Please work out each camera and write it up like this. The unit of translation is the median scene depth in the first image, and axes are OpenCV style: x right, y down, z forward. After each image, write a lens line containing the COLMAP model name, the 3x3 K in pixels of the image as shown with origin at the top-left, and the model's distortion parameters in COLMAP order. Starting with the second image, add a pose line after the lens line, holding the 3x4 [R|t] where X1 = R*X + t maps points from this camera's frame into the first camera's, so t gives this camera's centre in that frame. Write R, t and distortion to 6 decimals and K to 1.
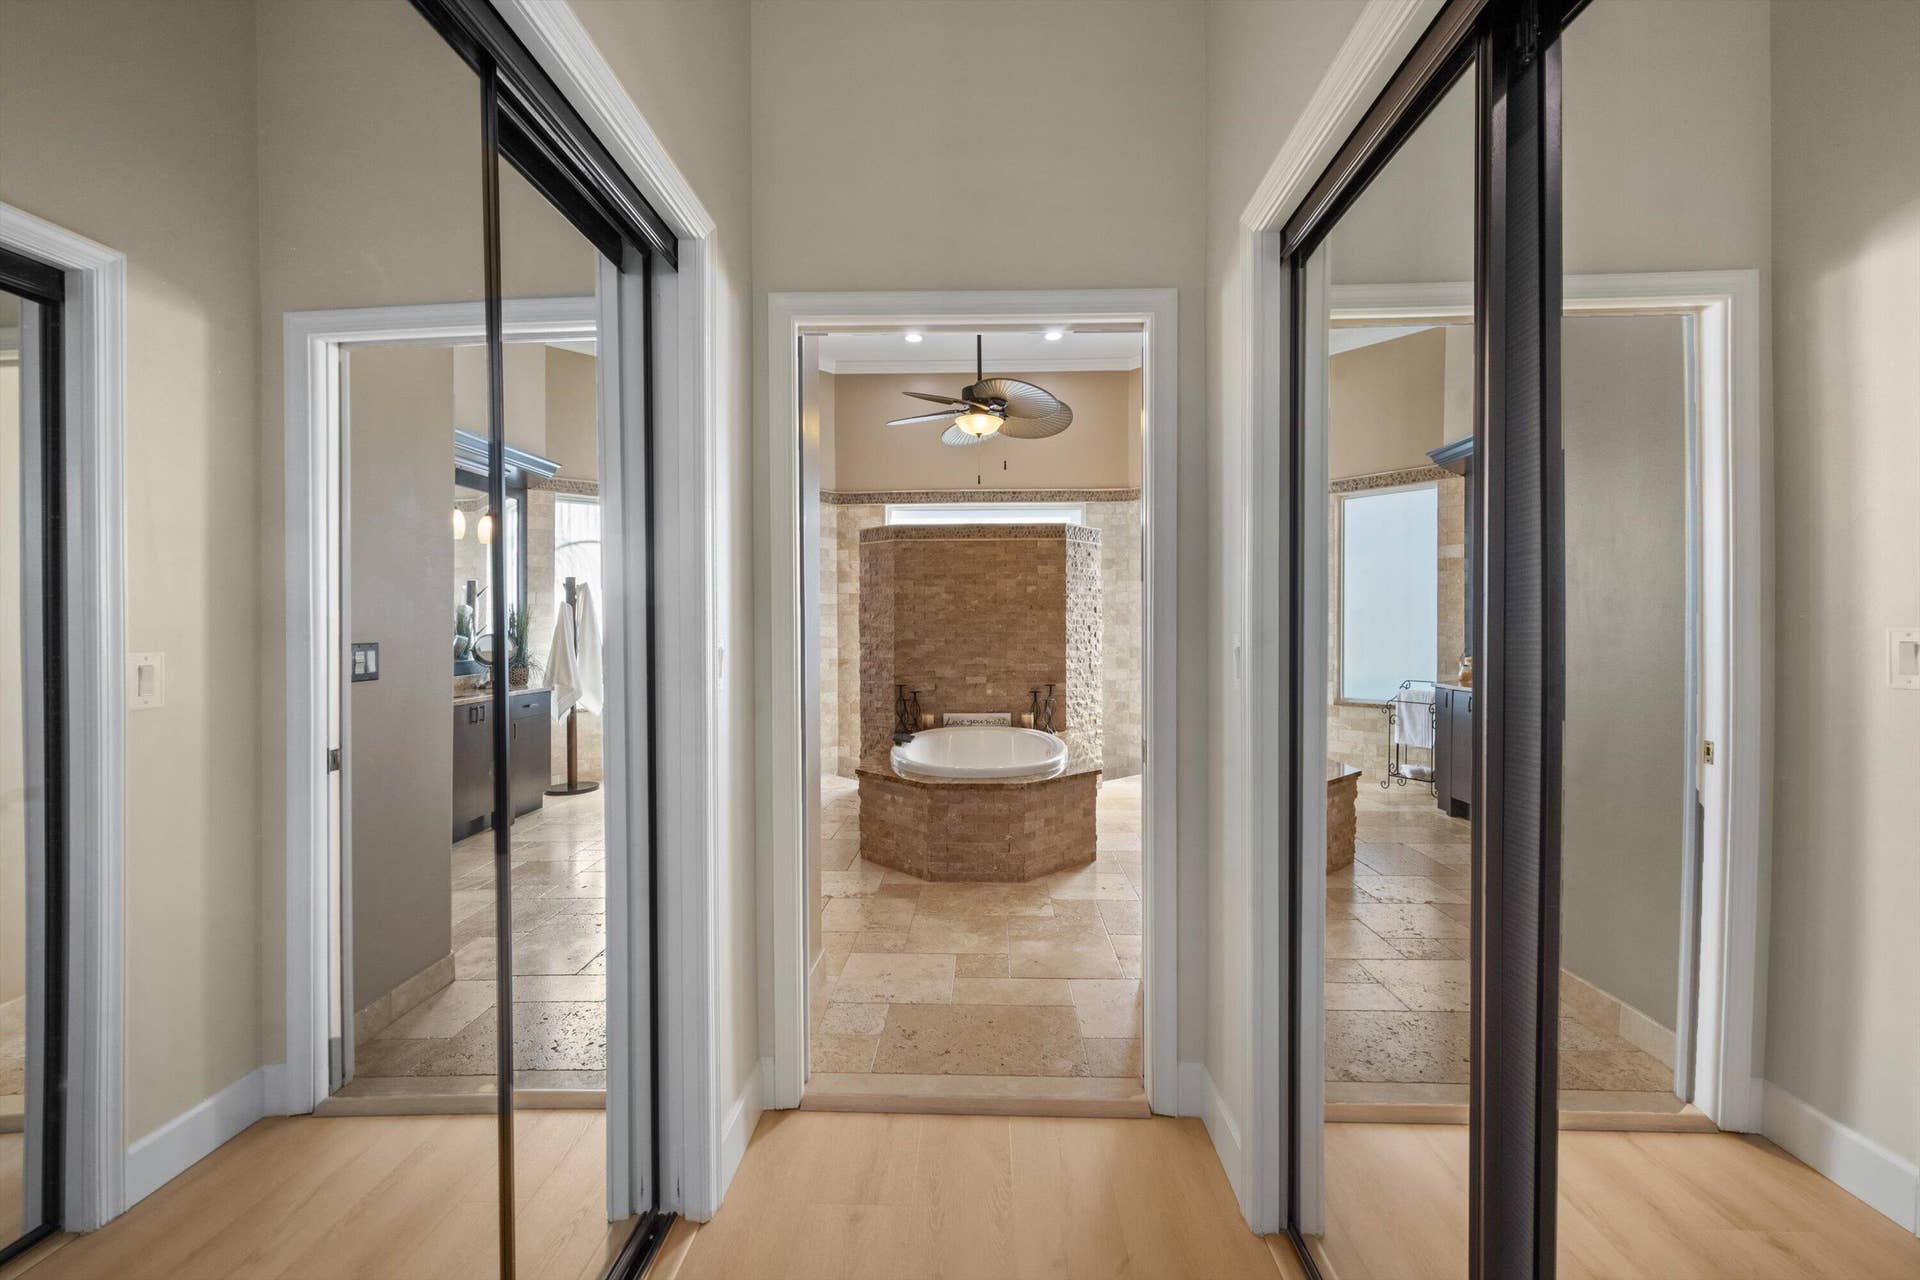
lens RADIAL K [[782.3, 0, 972.8], [0, 782.3, 627.6], [0, 0, 1]] dist [-0.000161, -0.000024]
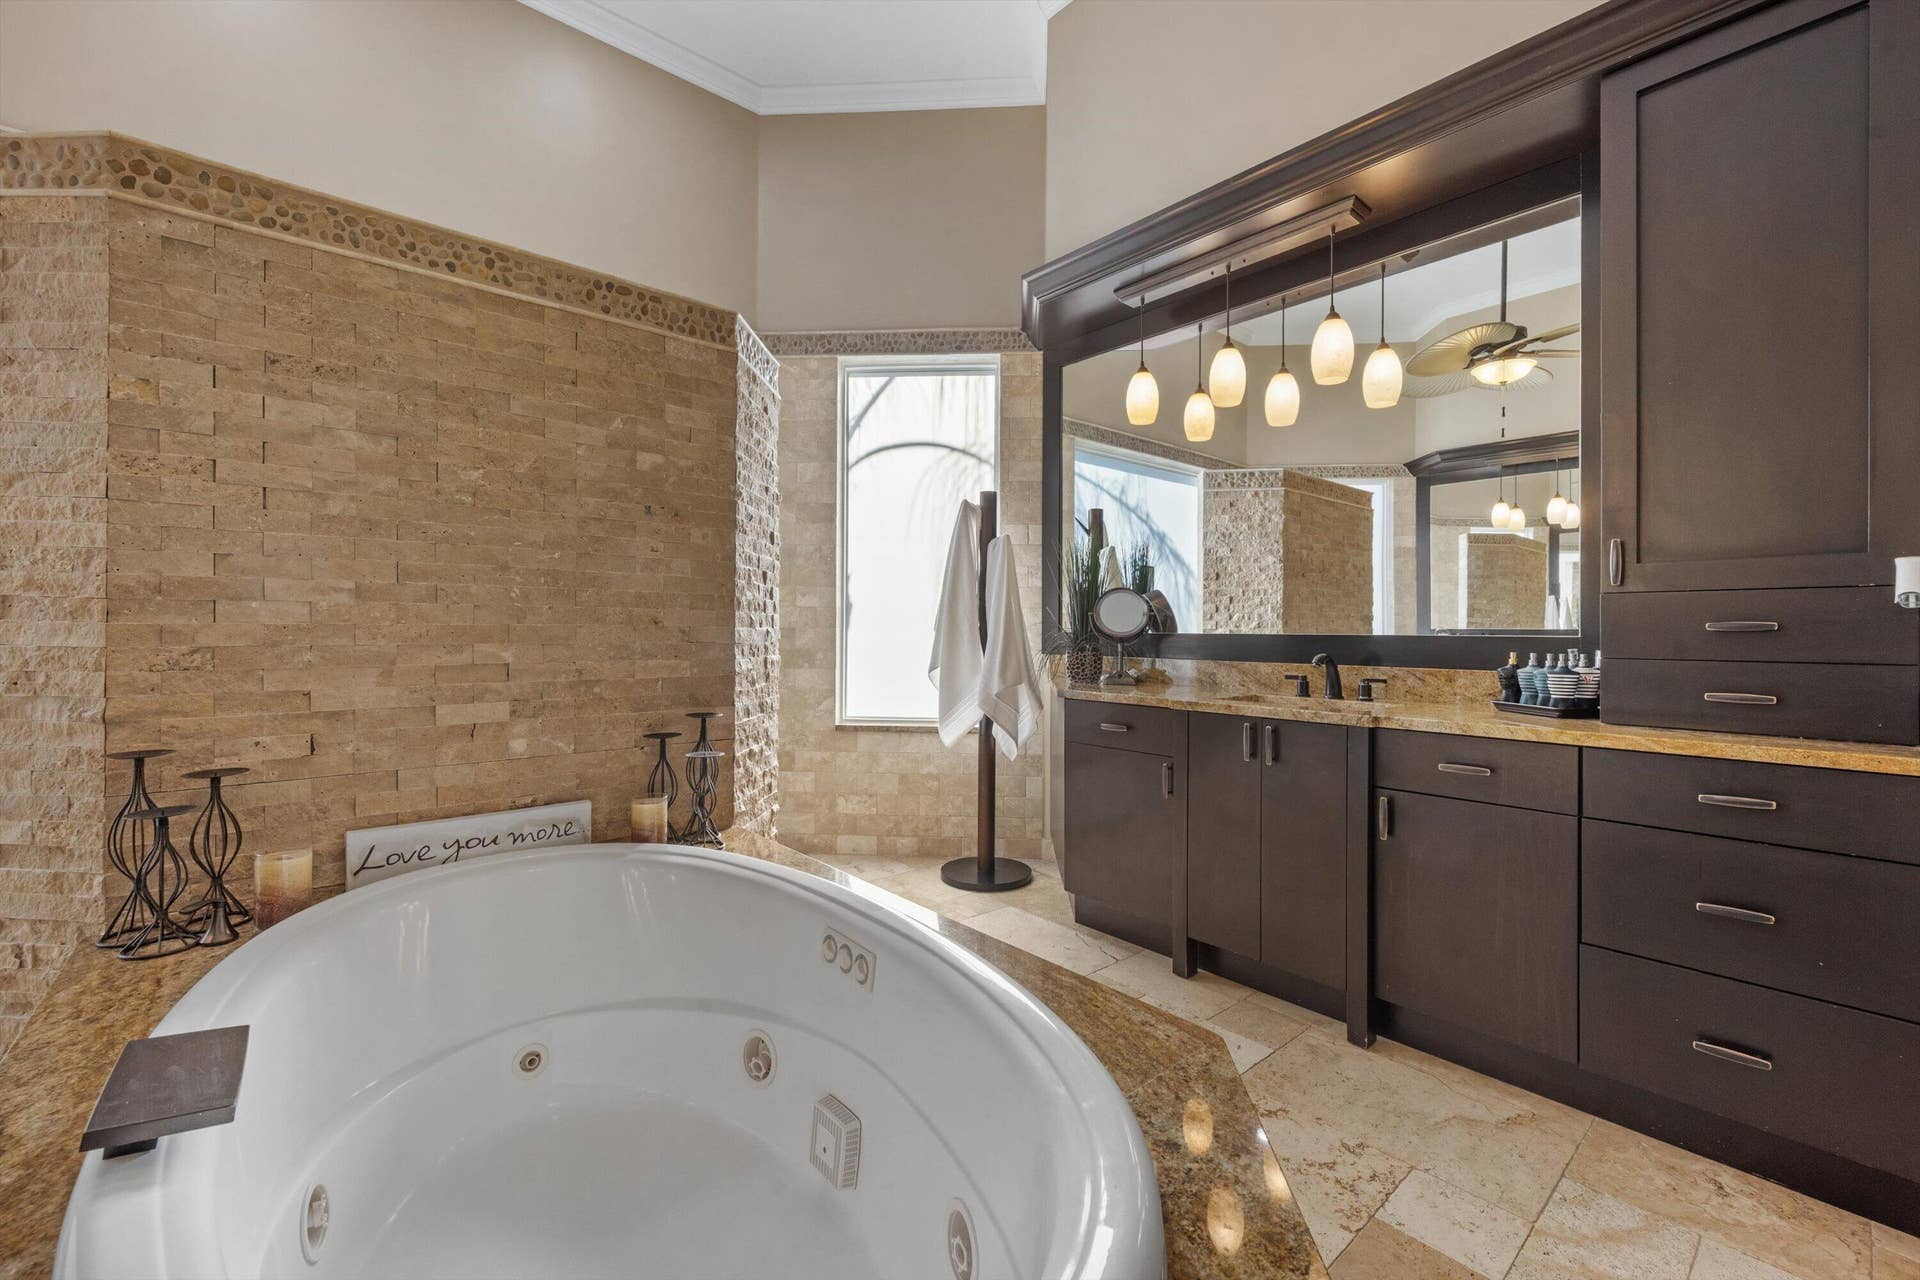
lens RADIAL K [[782.3, 0, 972.8], [0, 782.3, 627.6], [0, 0, 1]] dist [-0.000161, -0.000024]
pose [[0.744031, 0.009863, 0.668073, -0.059335], [-0.015946, 0.999868, 0.002997, 0.026611], [-0.667955, -0.012883, 0.744090, 0.616932]]
